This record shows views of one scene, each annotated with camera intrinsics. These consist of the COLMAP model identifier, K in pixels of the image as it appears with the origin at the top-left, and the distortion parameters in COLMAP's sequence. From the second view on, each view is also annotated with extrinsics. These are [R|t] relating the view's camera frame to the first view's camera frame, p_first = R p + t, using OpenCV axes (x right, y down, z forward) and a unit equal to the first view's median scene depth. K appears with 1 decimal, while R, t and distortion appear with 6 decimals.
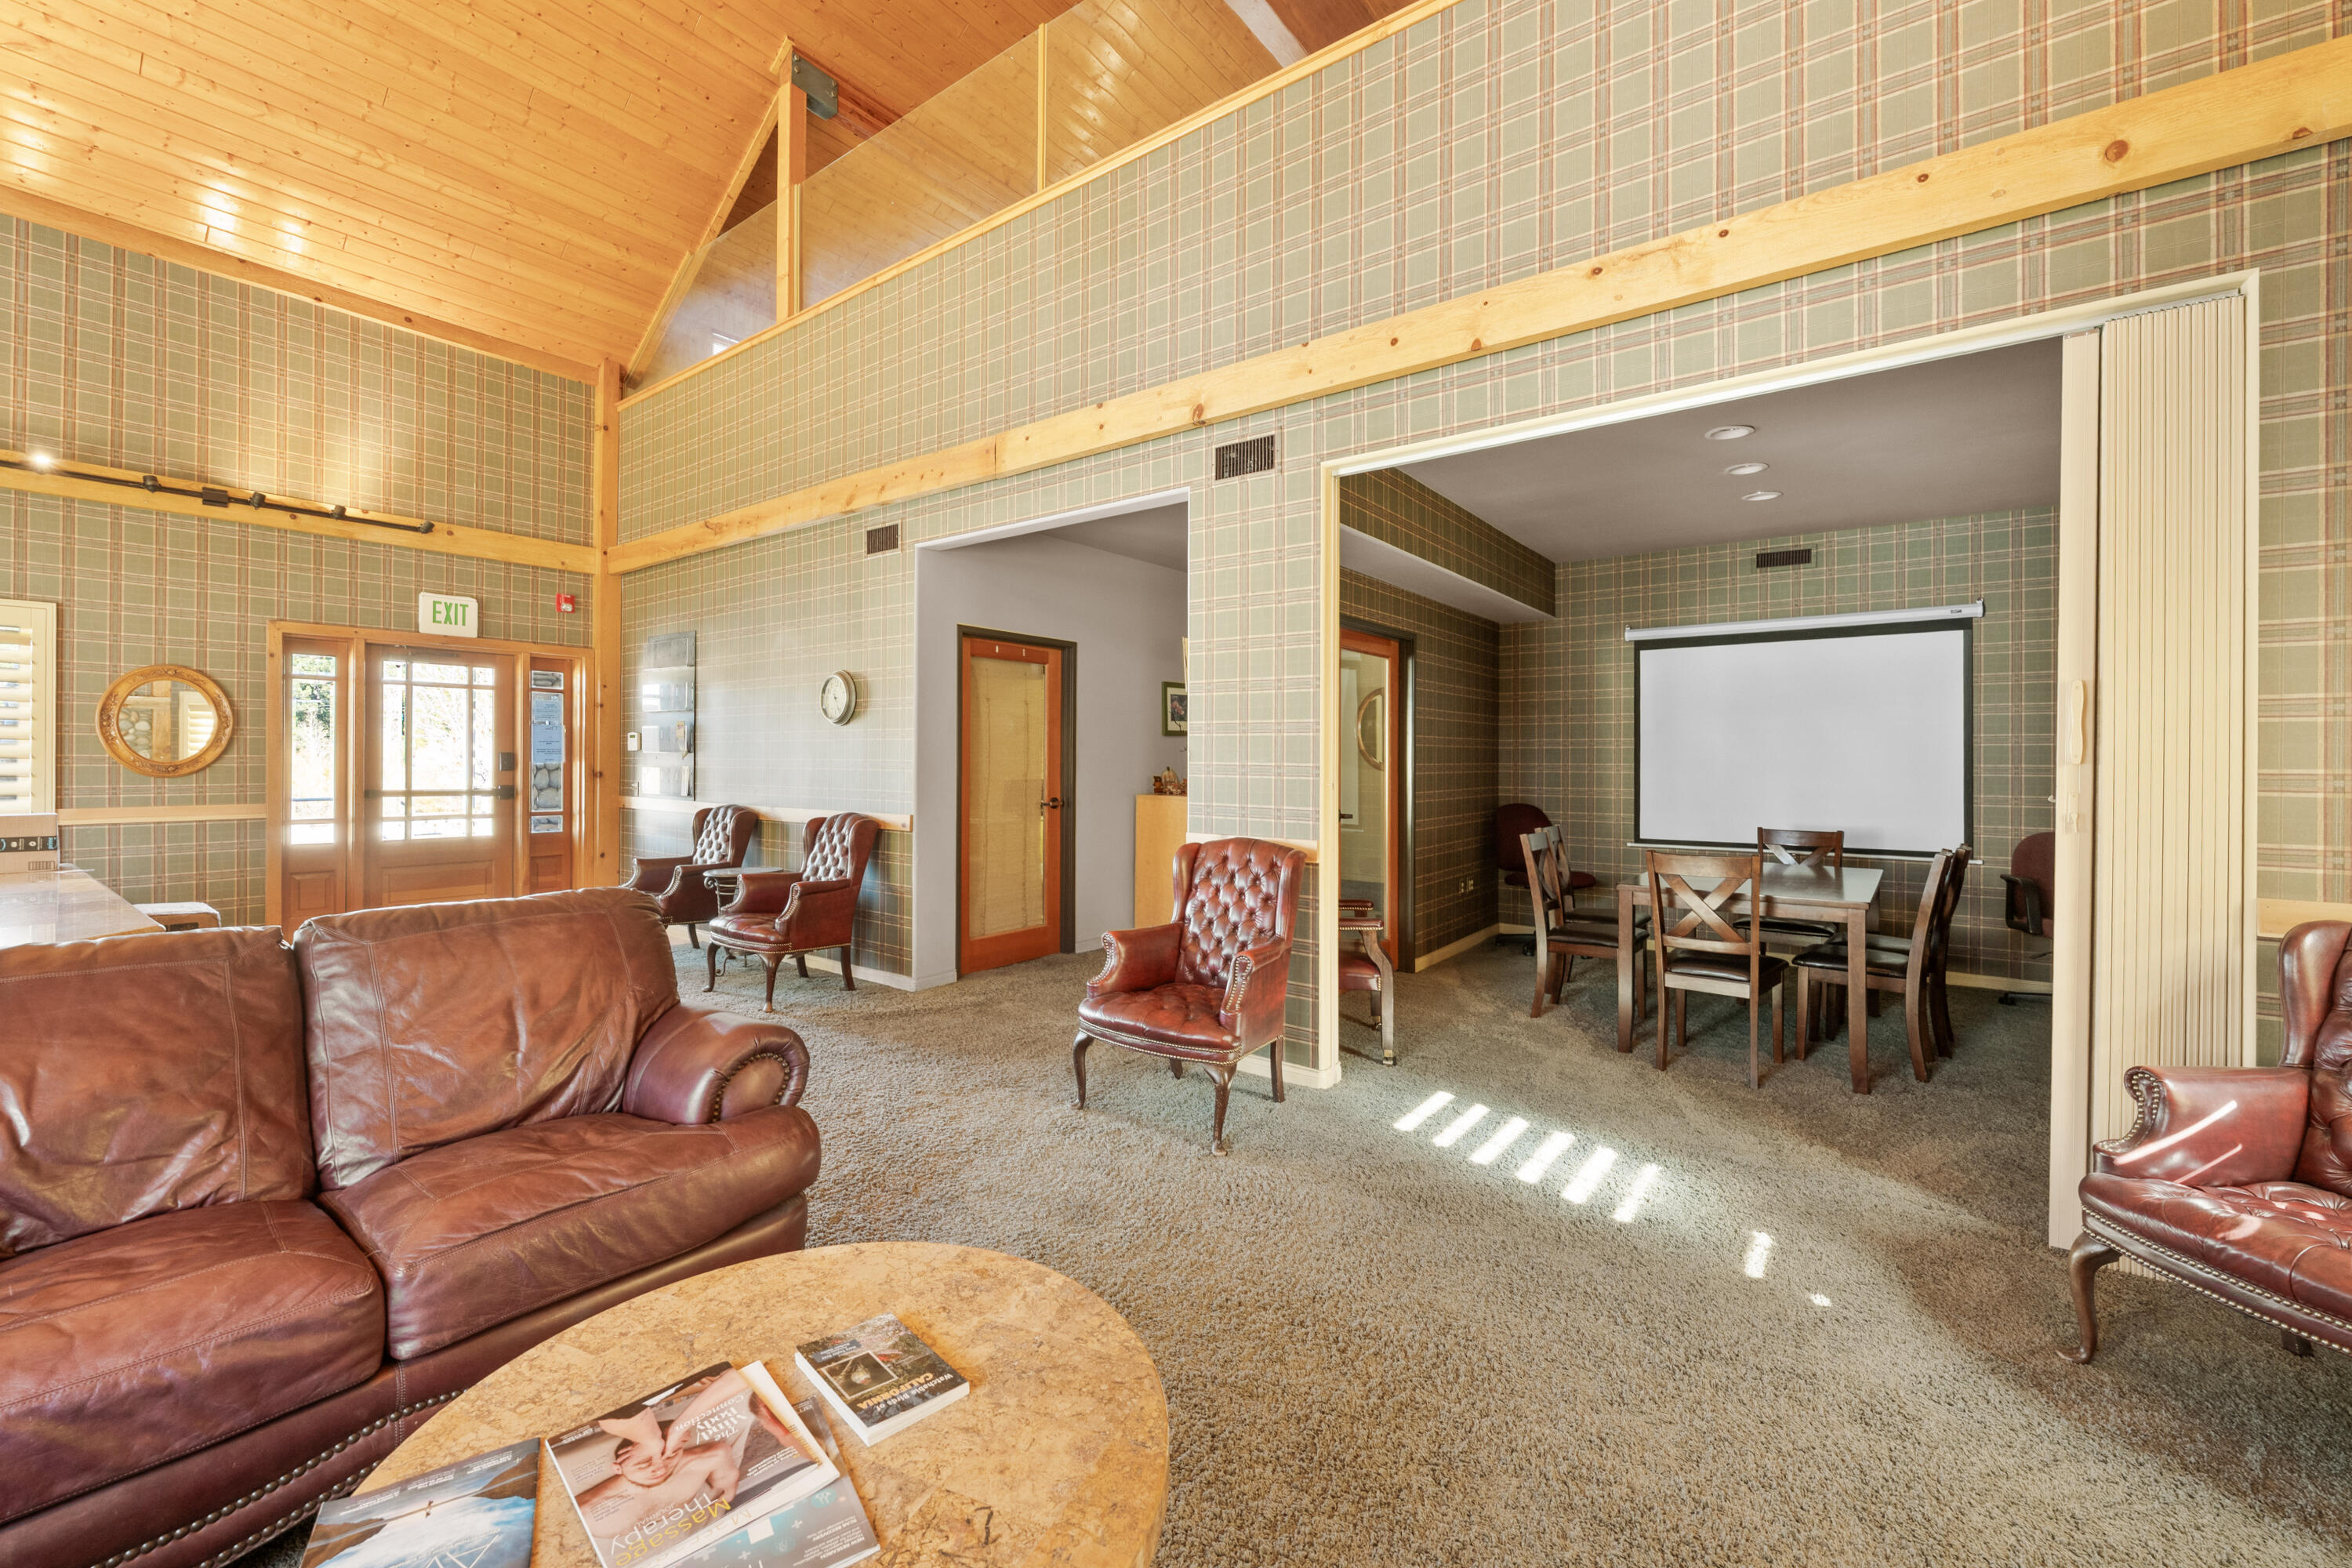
lens RADIAL K [[947.6, 0, 1167.1], [0, 947.6, 752.7], [0, 0, 1]] dist [-0.002386, 0.001905]
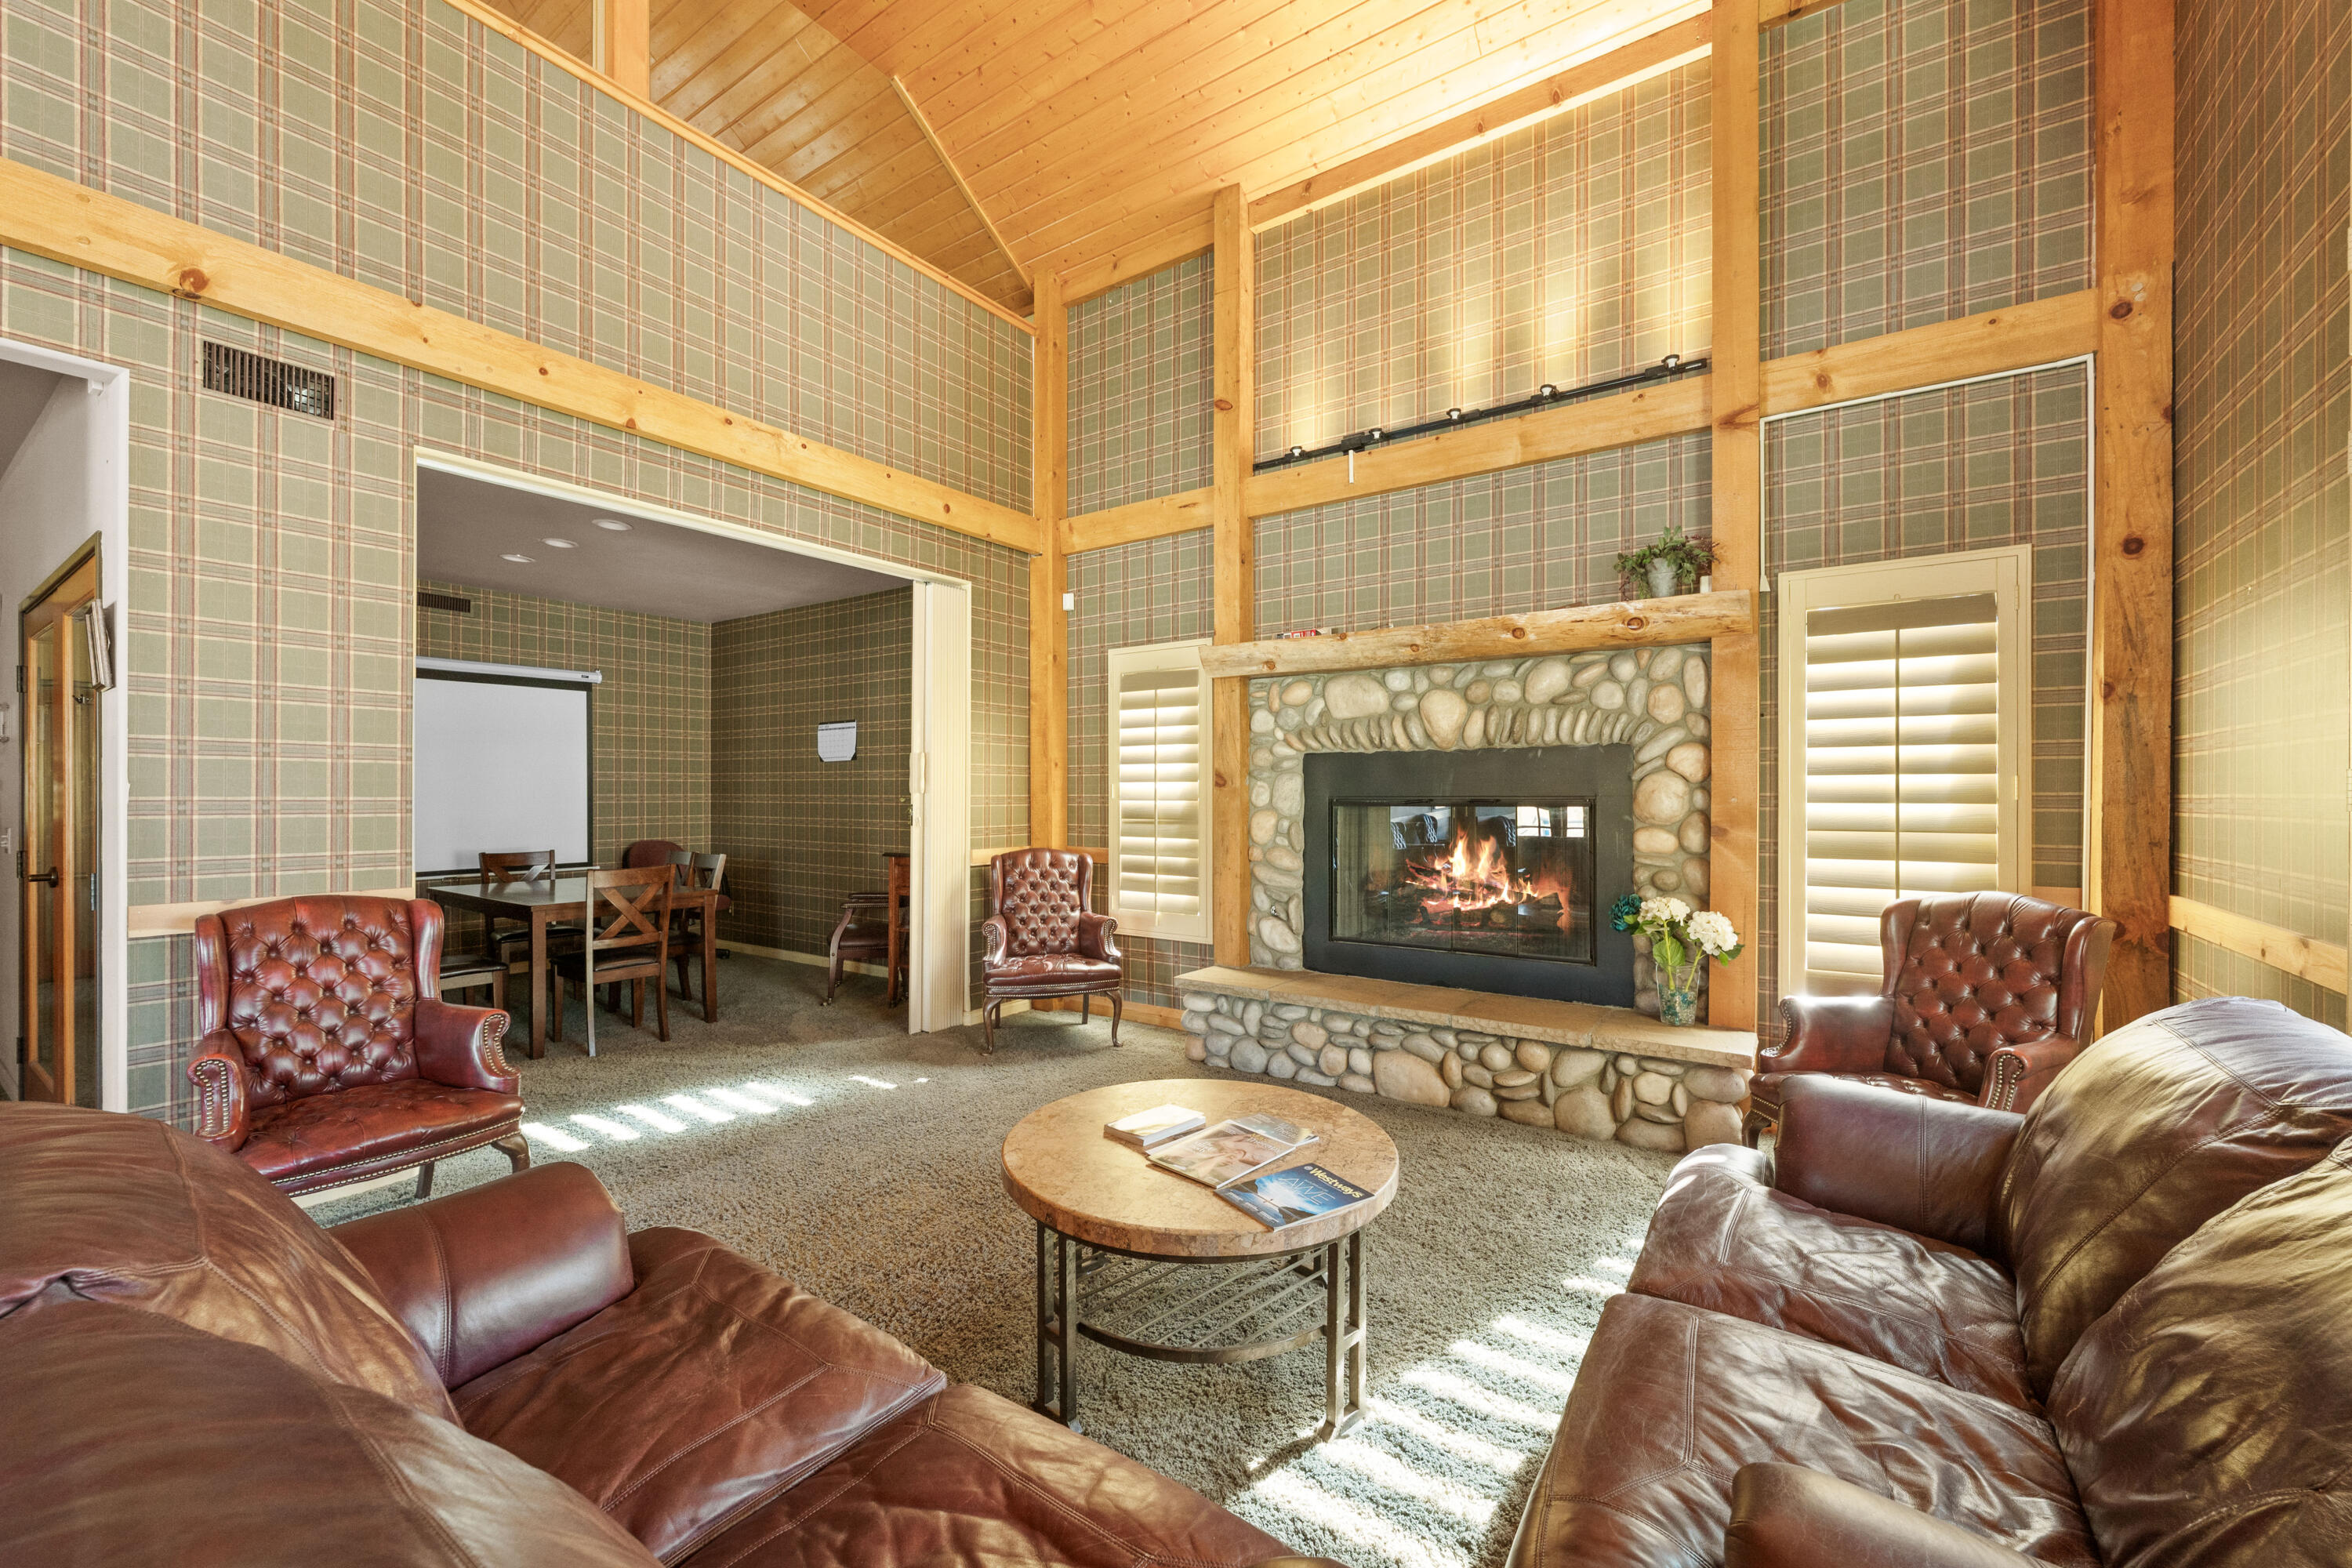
lens RADIAL K [[947.6, 0, 1175.8], [0, 947.6, 786.9], [0, 0, 1]] dist [-0.002386, 0.001905]
pose [[-0.039224, 0.002344, 0.999228, -0.769003], [-0.007452, 0.999969, -0.002638, -0.001029], [-0.999203, -0.007549, -0.039205, 0.368737]]
